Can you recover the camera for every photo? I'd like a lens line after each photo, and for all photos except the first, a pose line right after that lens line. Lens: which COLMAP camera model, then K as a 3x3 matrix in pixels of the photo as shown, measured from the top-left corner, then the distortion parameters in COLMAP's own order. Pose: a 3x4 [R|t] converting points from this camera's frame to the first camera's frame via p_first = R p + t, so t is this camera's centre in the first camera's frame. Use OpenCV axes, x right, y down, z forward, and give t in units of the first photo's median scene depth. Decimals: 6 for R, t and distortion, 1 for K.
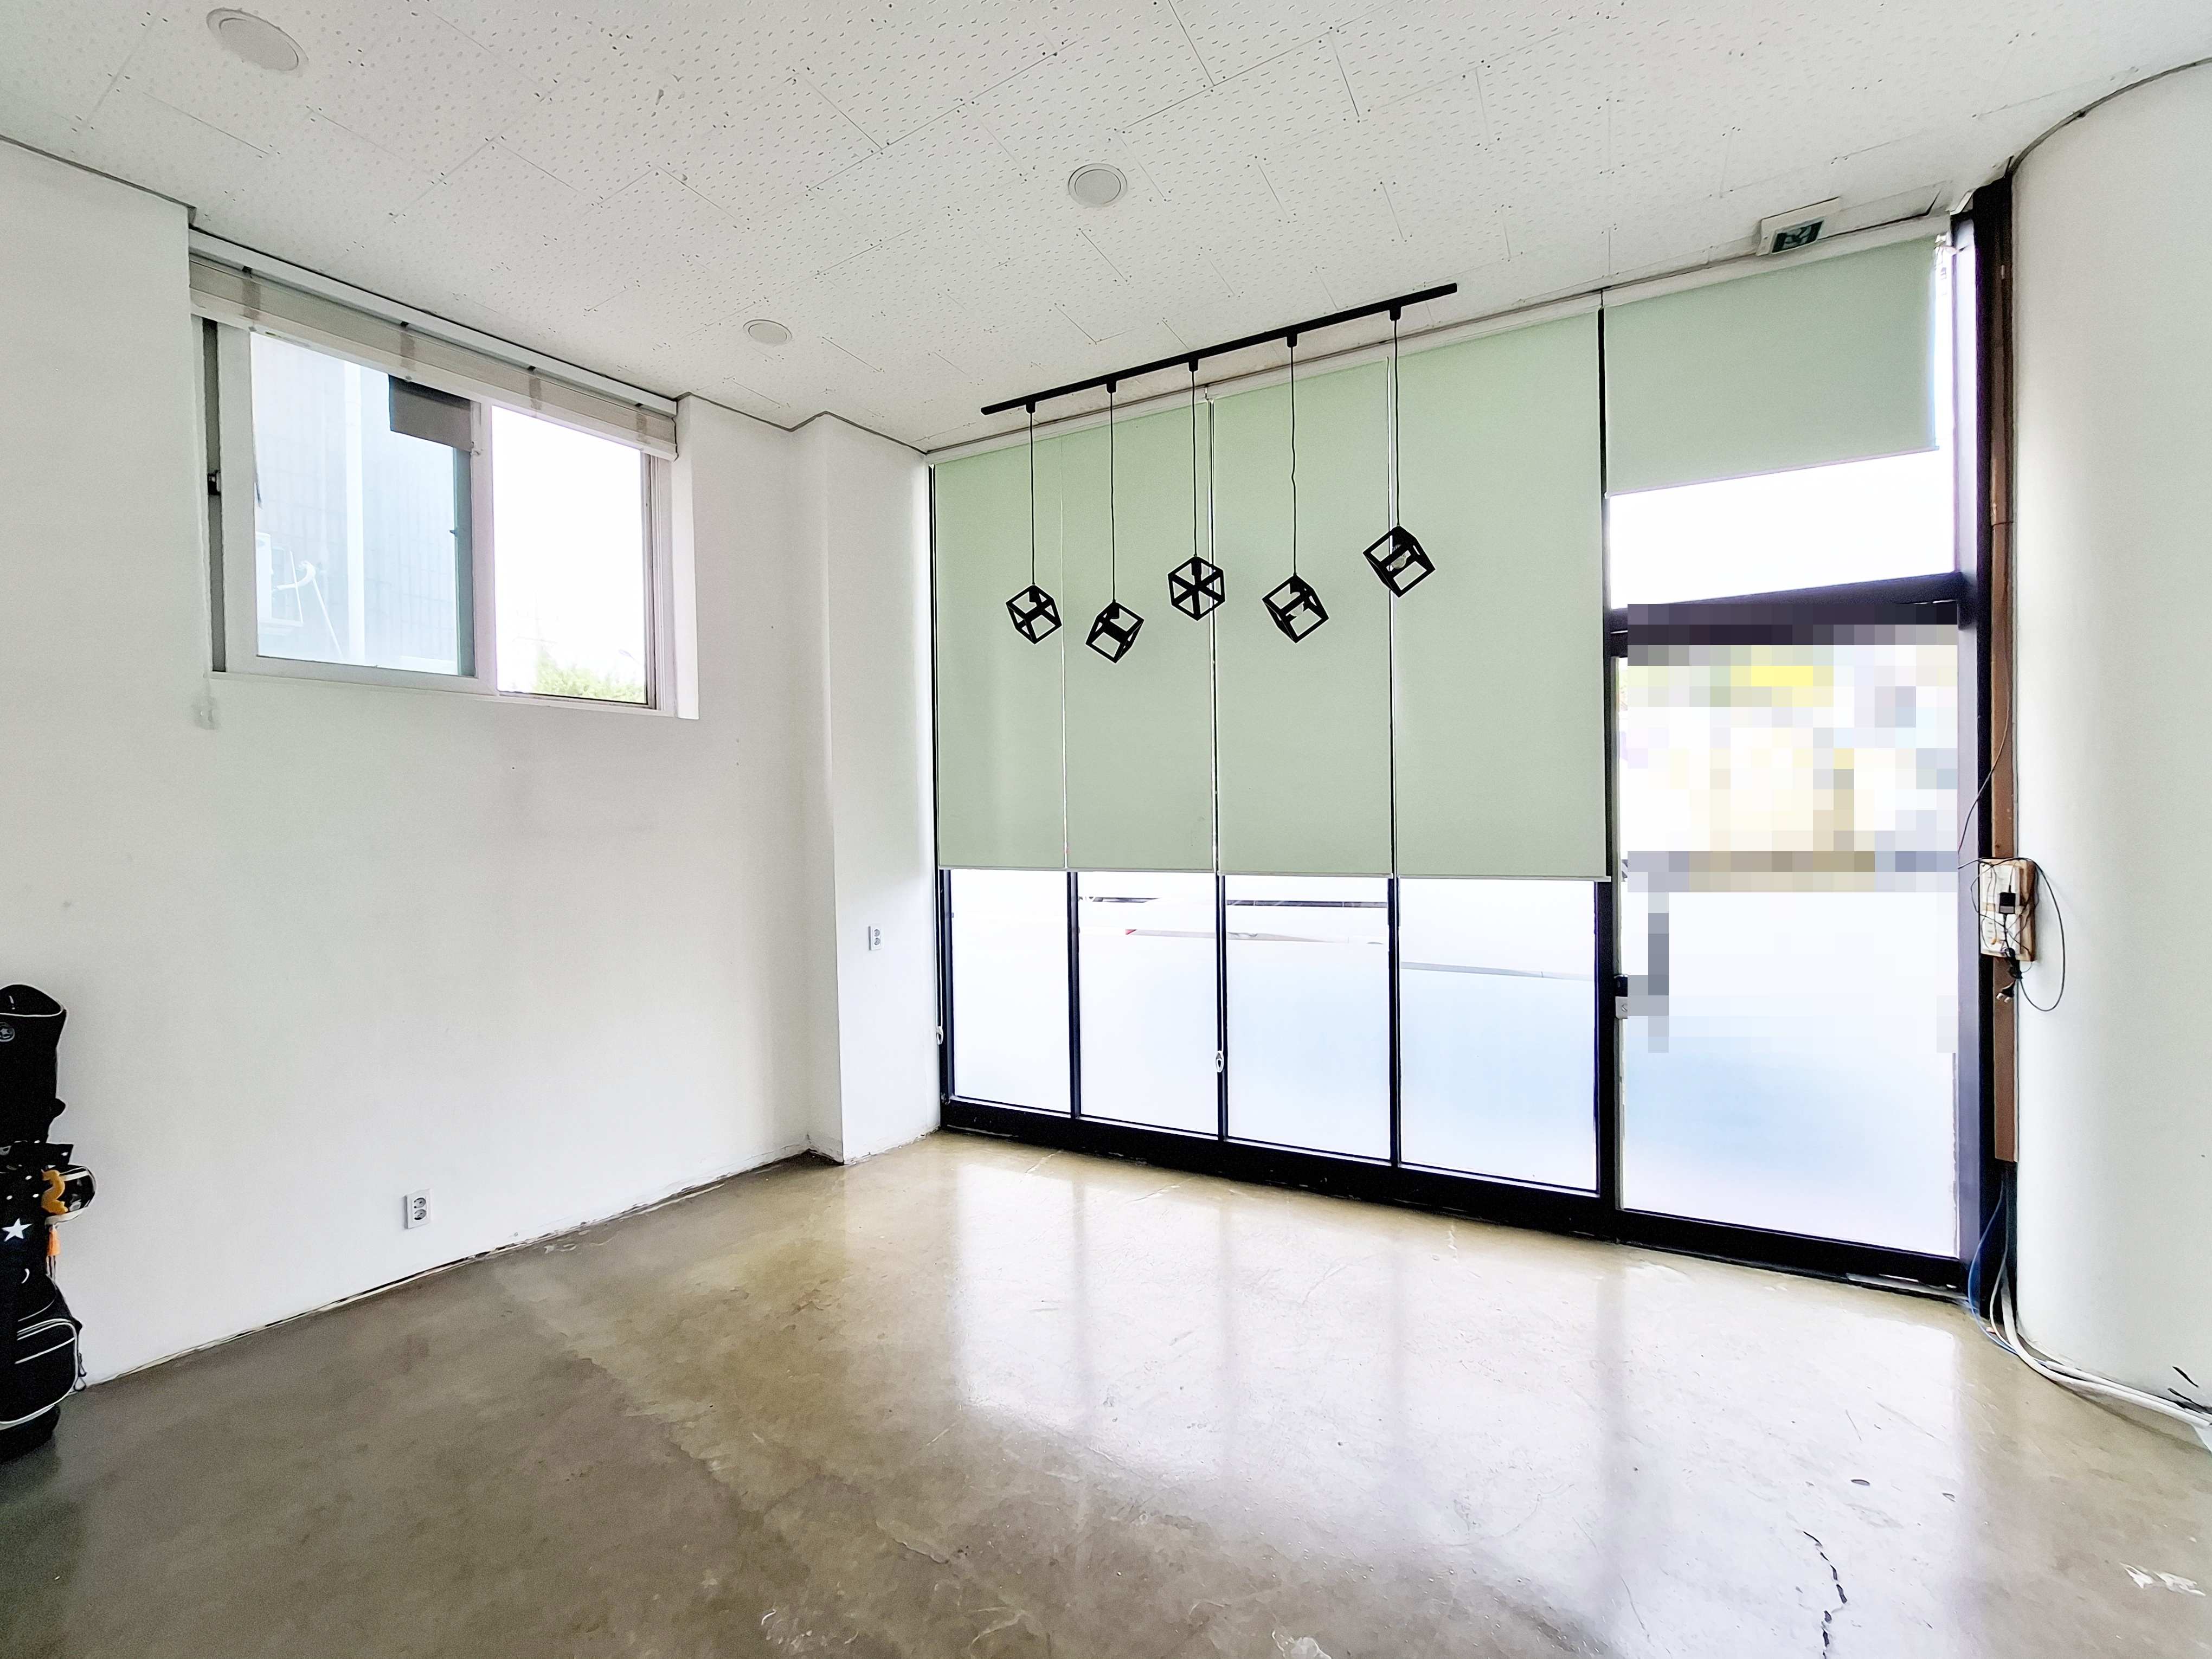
lens RADIAL K [[875.3, 0, 1103.9], [0, 875.3, 837.7], [0, 0, 1]] dist [-0.000724, 0.000083]
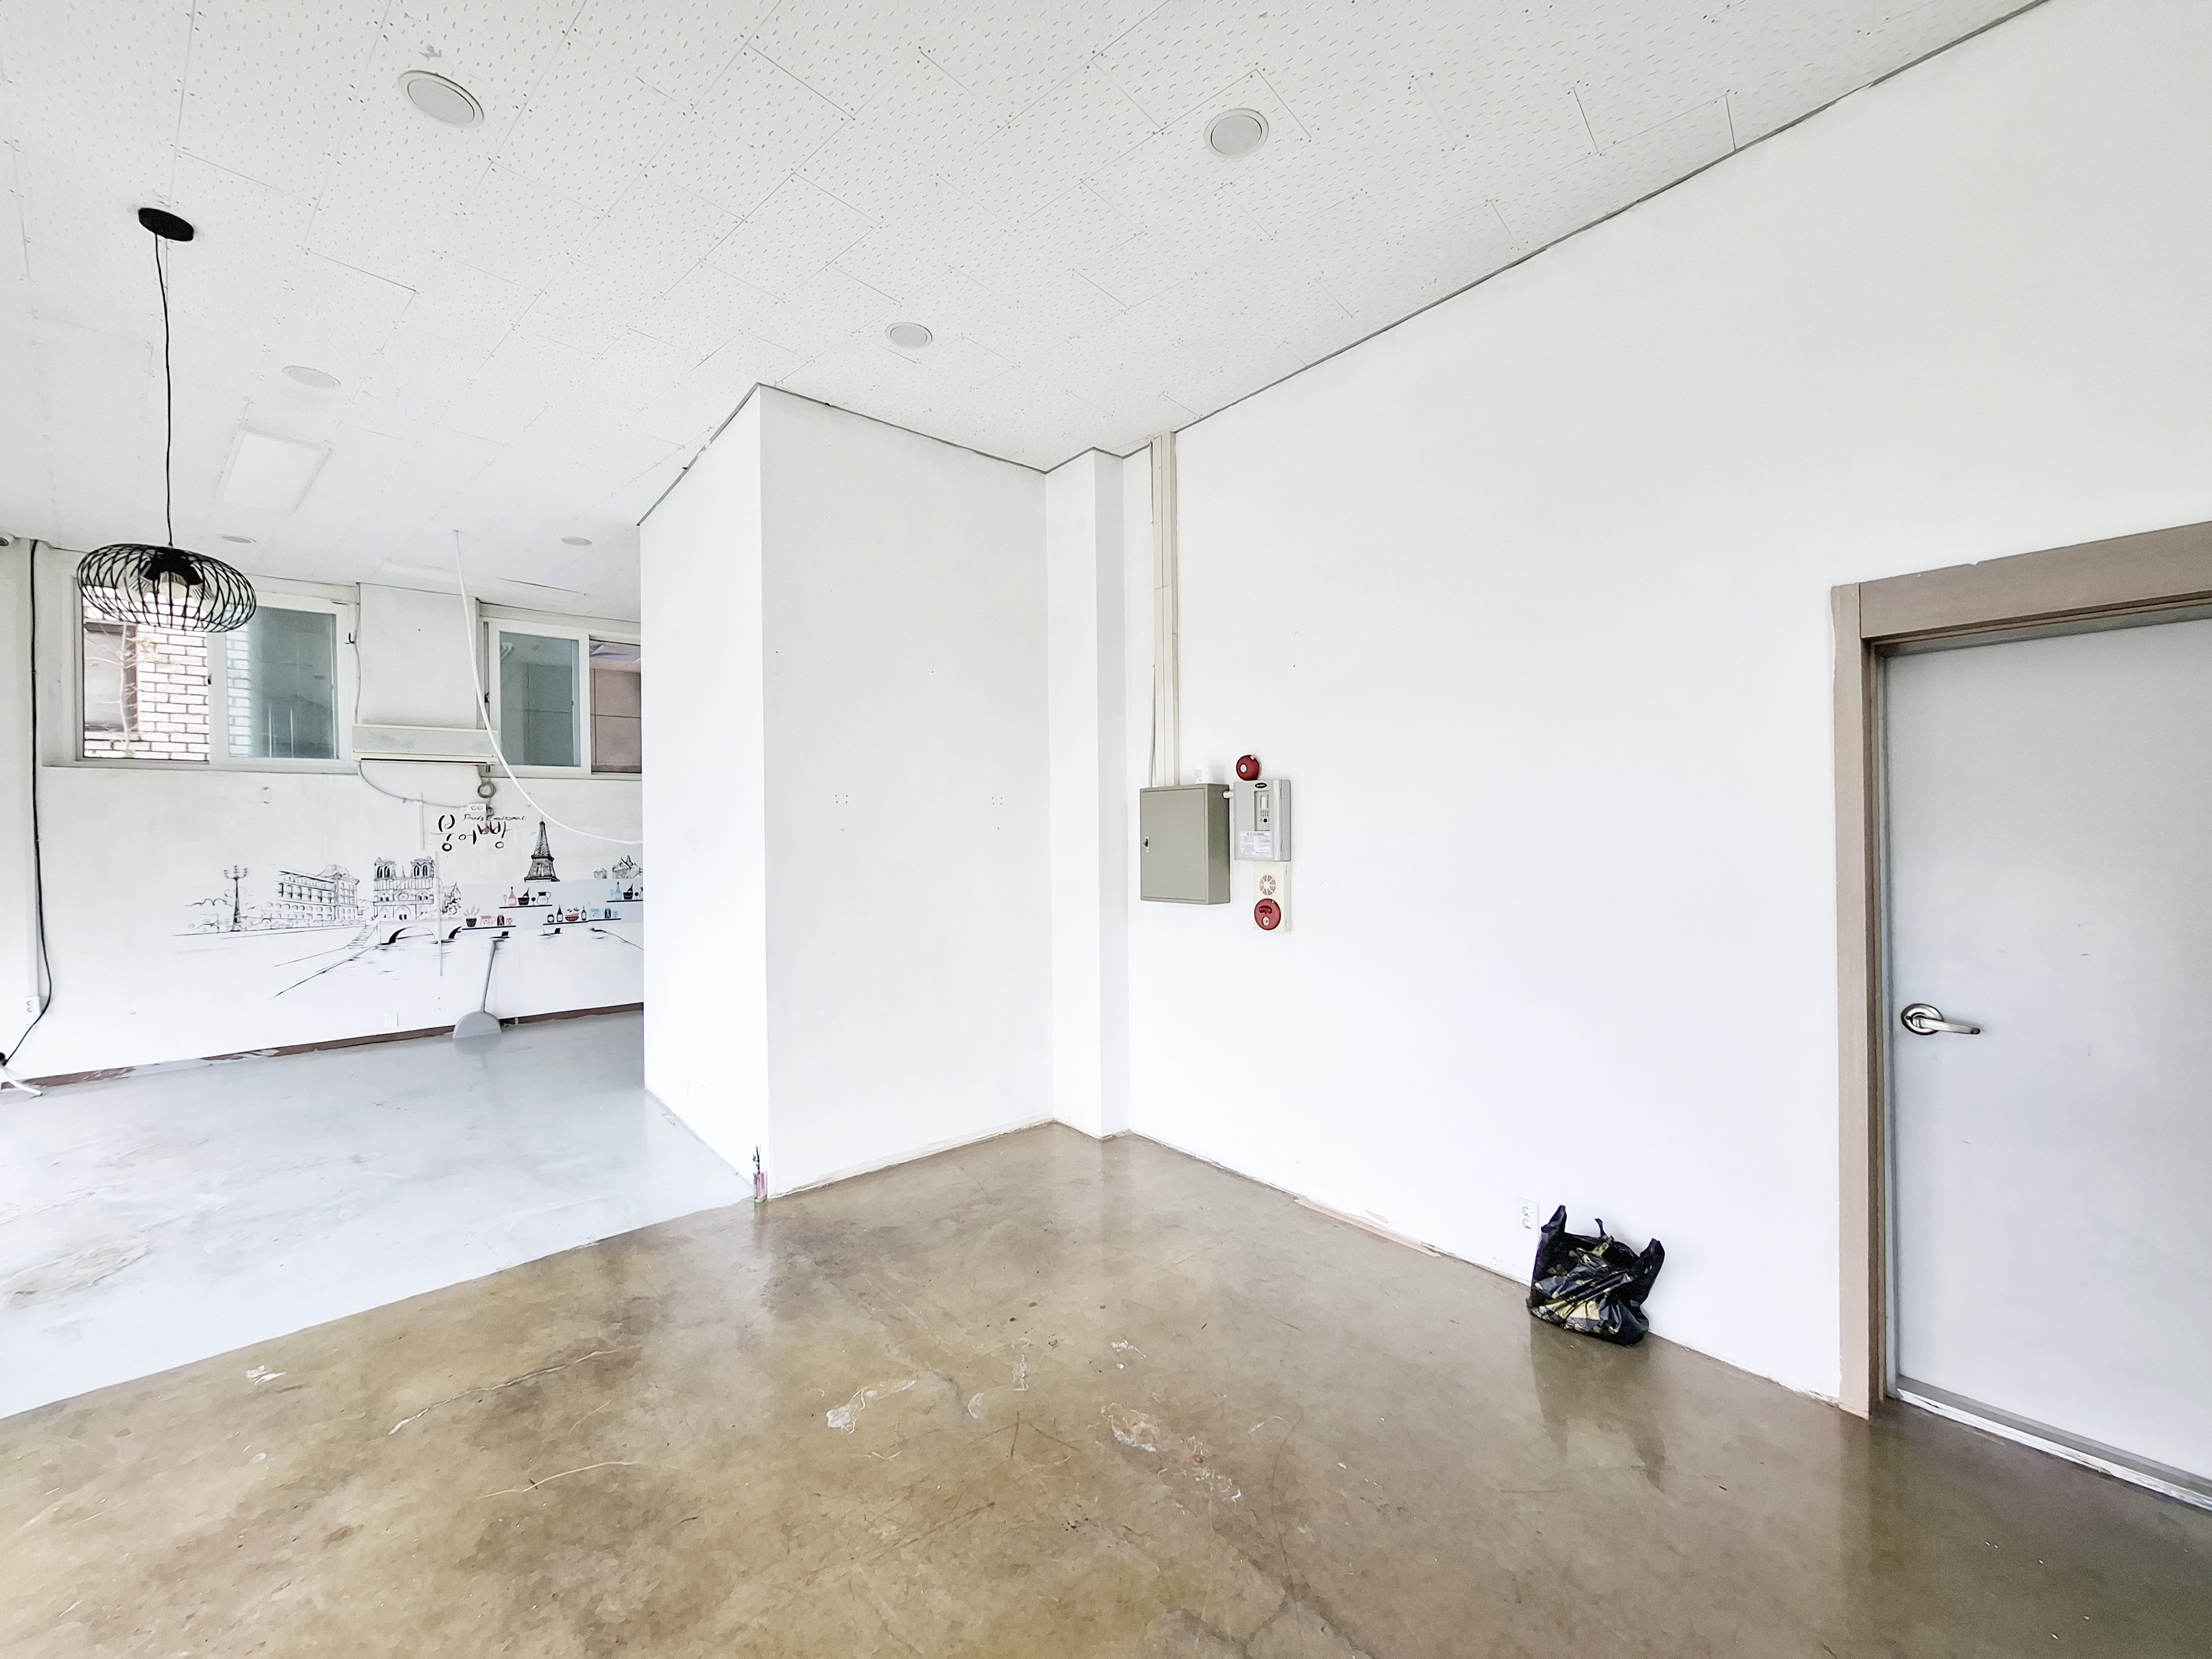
lens RADIAL K [[874.0, 0, 1106.0], [0, 874.0, 829.5], [0, 0, 1]] dist [-0.000430, 0.000794]
pose [[-0.982855, 0.027448, 0.182323, -0.211441], [0.031199, 0.999356, 0.017738, -0.014631], [-0.181719, 0.023122, -0.983079, 1.019694]]
